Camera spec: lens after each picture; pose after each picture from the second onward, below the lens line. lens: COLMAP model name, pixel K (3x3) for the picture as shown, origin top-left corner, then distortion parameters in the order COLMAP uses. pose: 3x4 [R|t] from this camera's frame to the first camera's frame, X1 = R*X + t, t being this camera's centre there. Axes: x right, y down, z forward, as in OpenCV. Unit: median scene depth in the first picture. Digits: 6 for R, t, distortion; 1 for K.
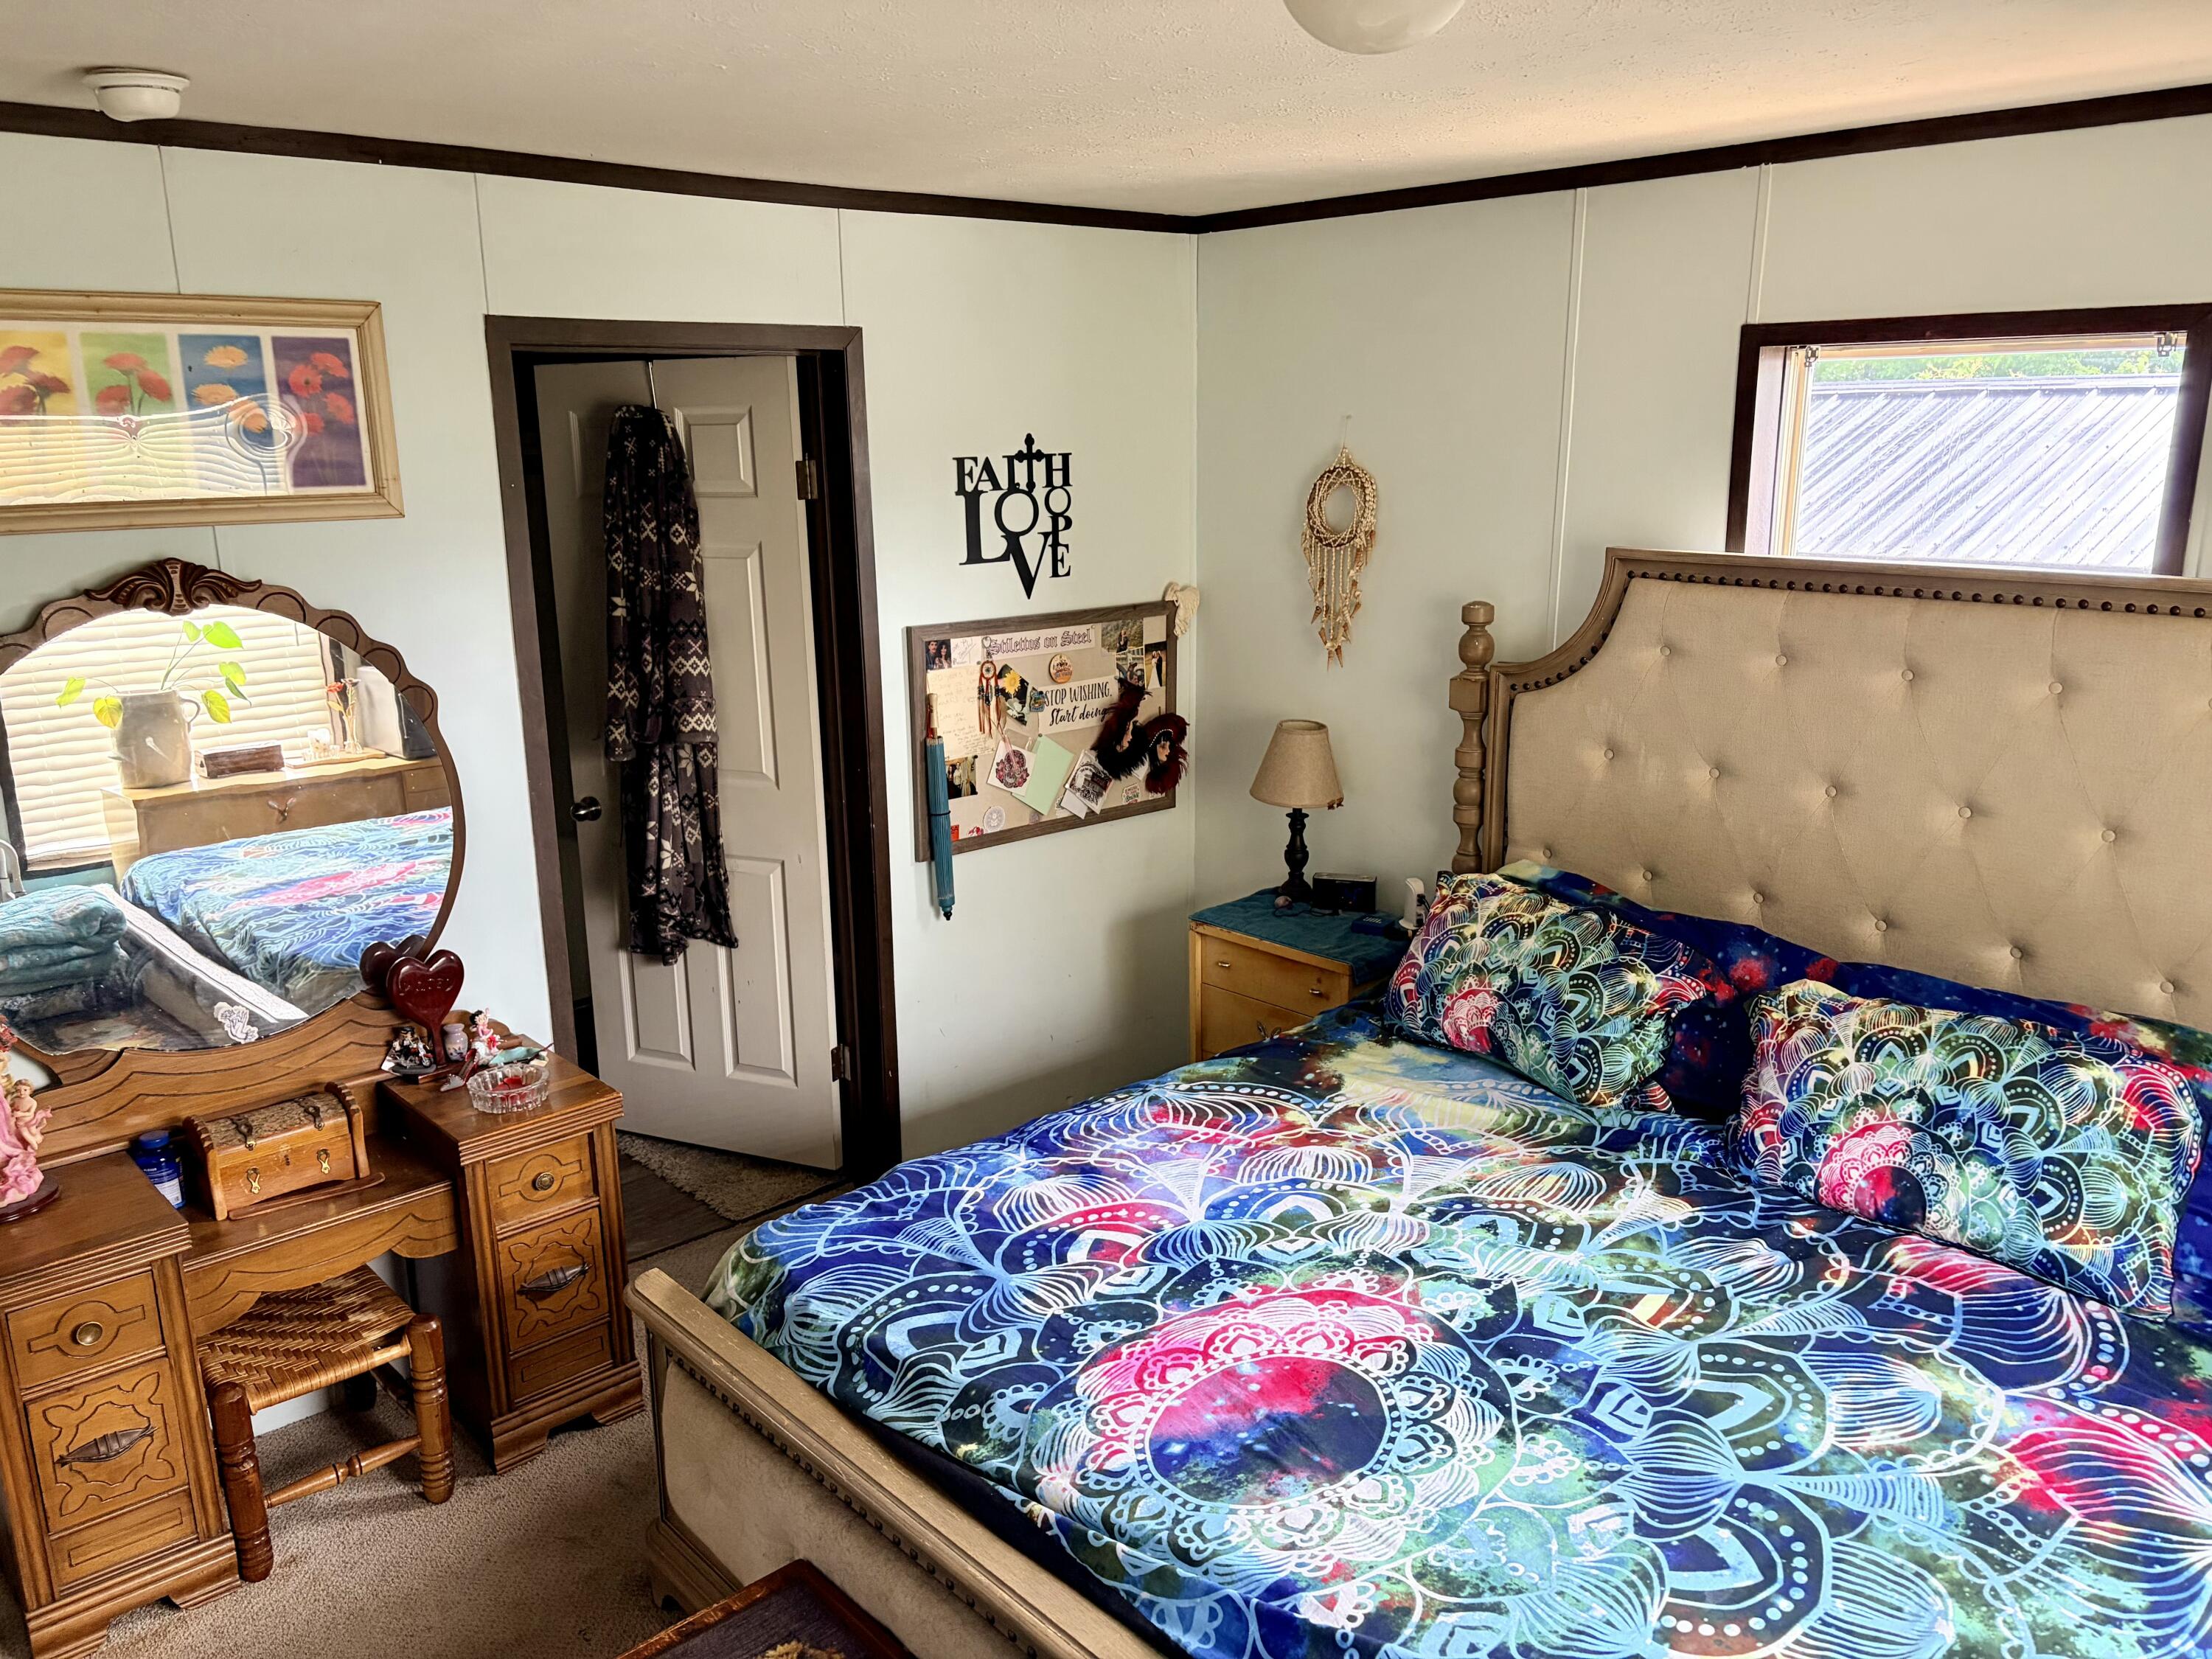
lens RADIAL K [[1661.6, 0, 1108.2], [0, 1661.6, 843.4], [0, 0, 1]] dist [0.044198, -0.042252]
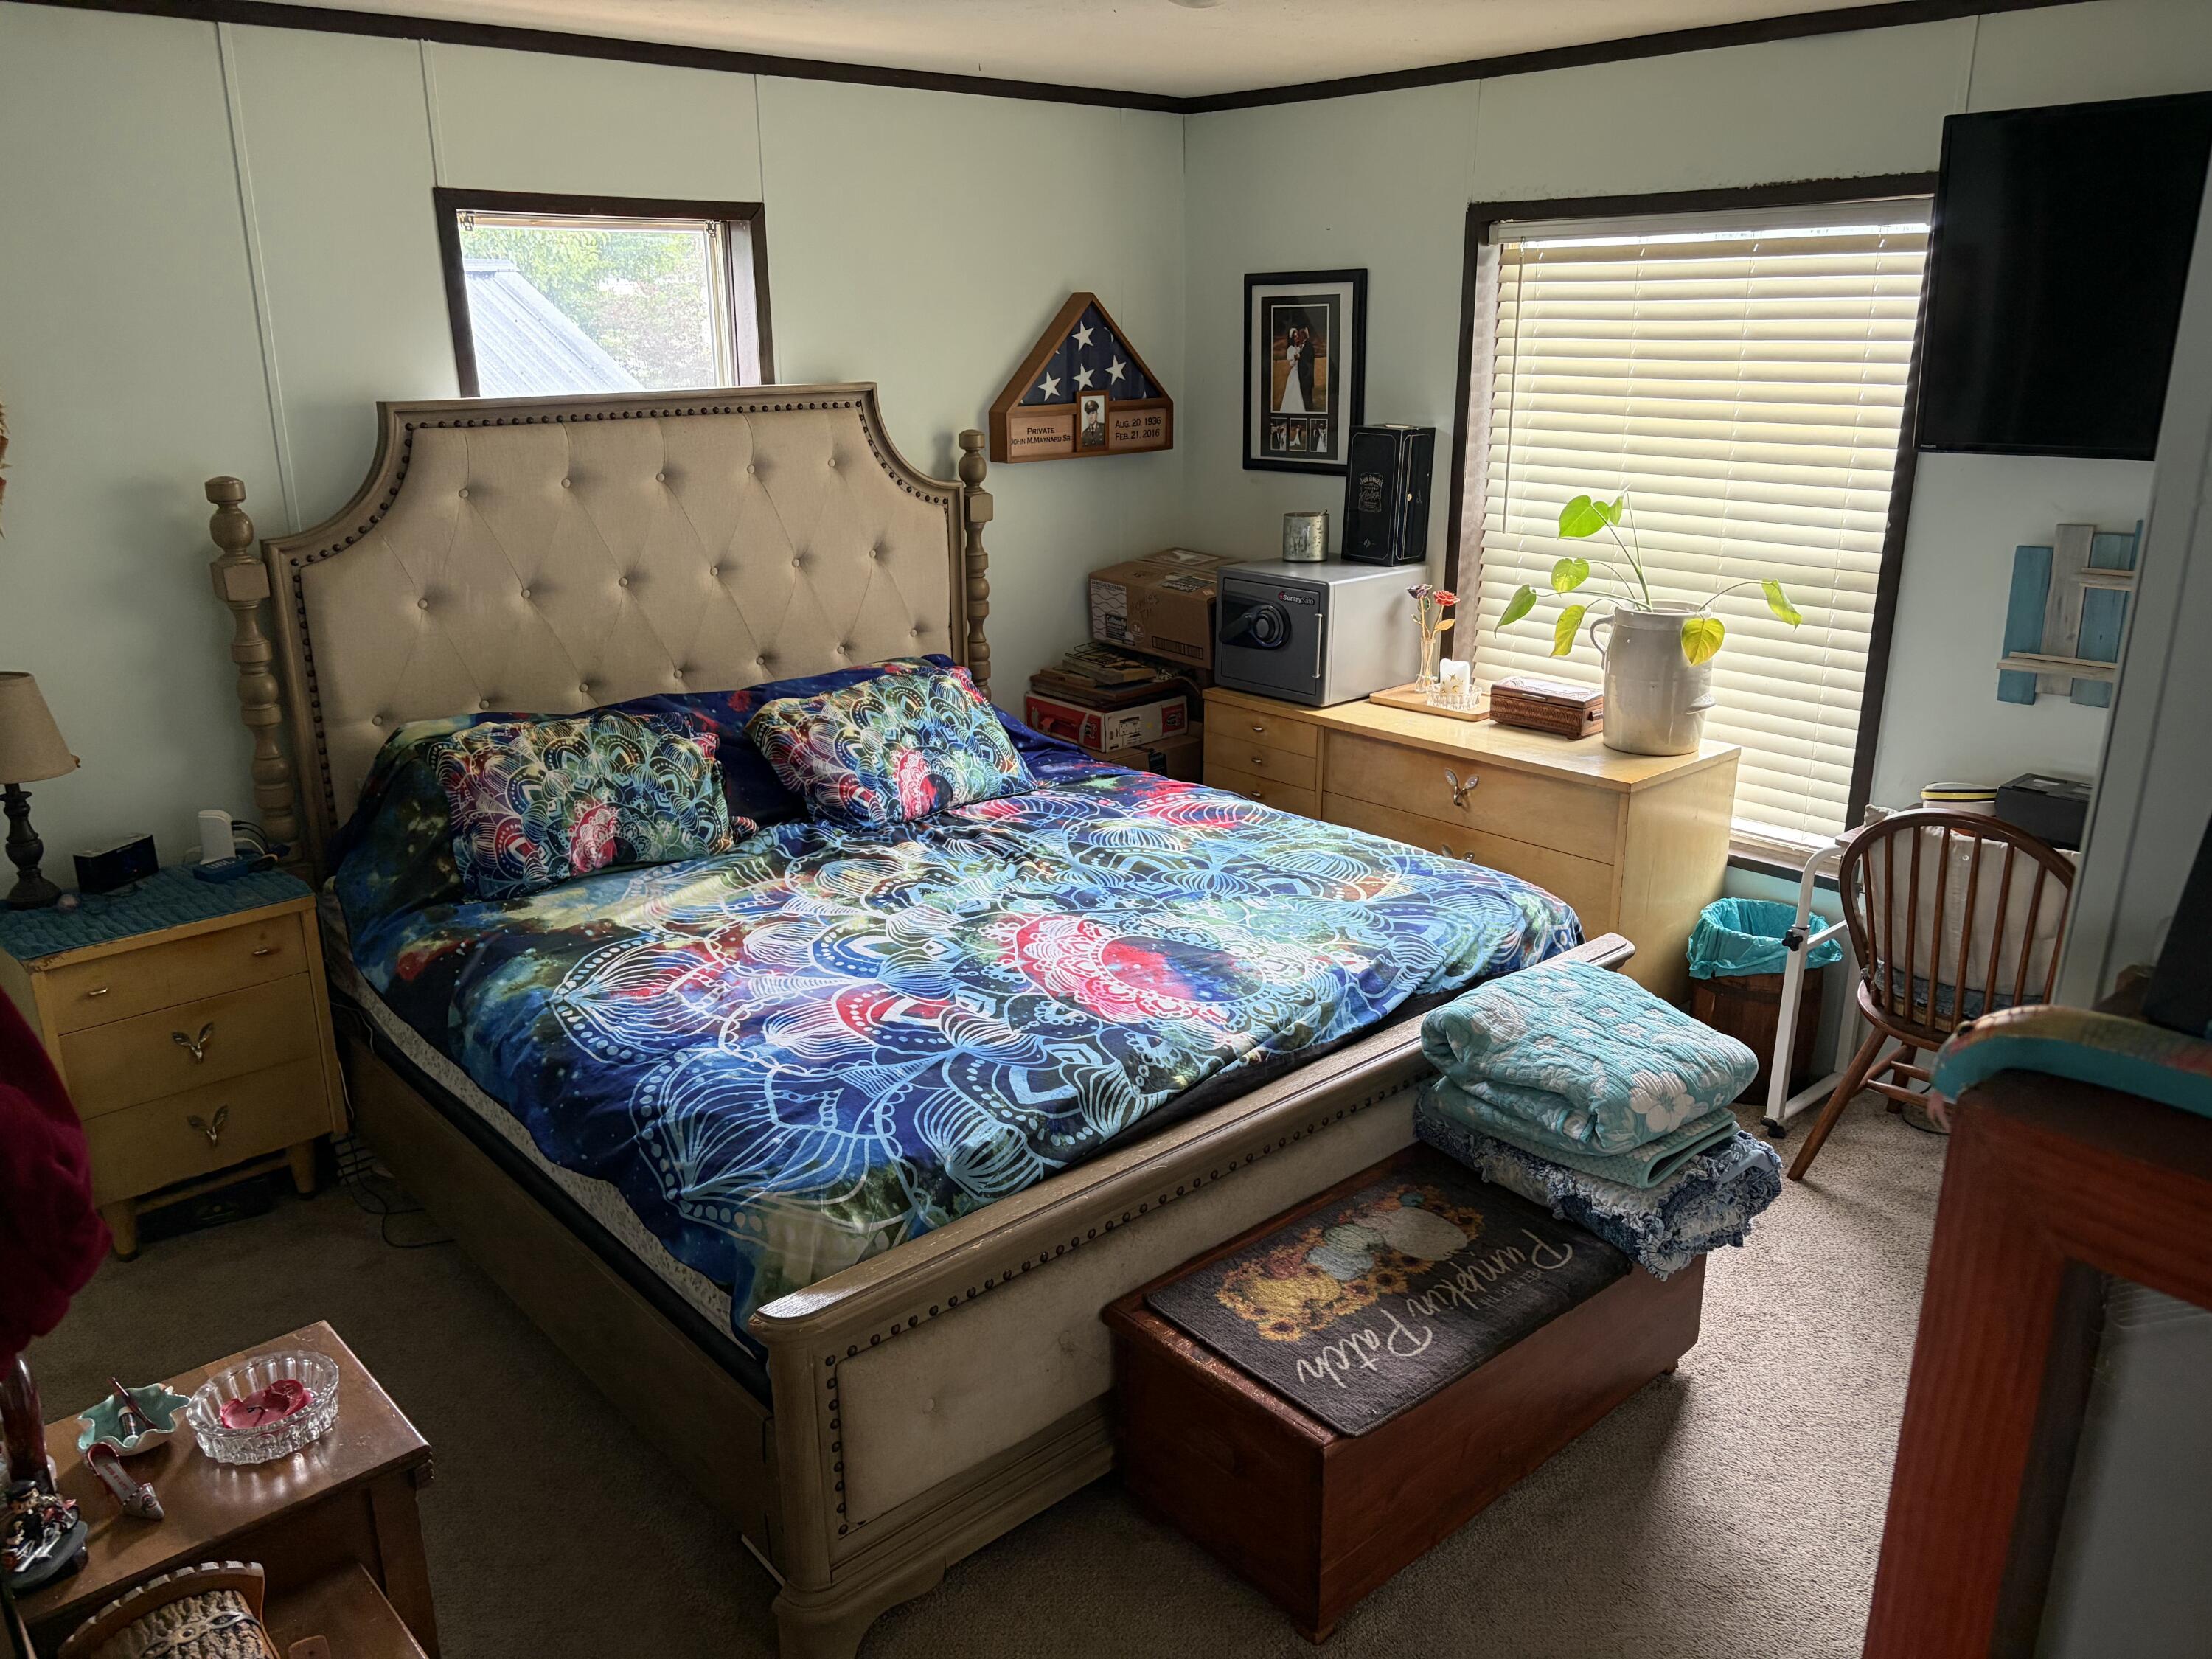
lens RADIAL K [[1661.6, 0, 1112.7], [0, 1661.6, 835.9], [0, 0, 1]] dist [0.044198, -0.042252]
pose [[-0.003118, -0.294345, 0.955694, -1.048729], [0.254260, 0.924057, 0.285431, -0.153334], [-0.967131, 0.243884, 0.071959, 0.777339]]
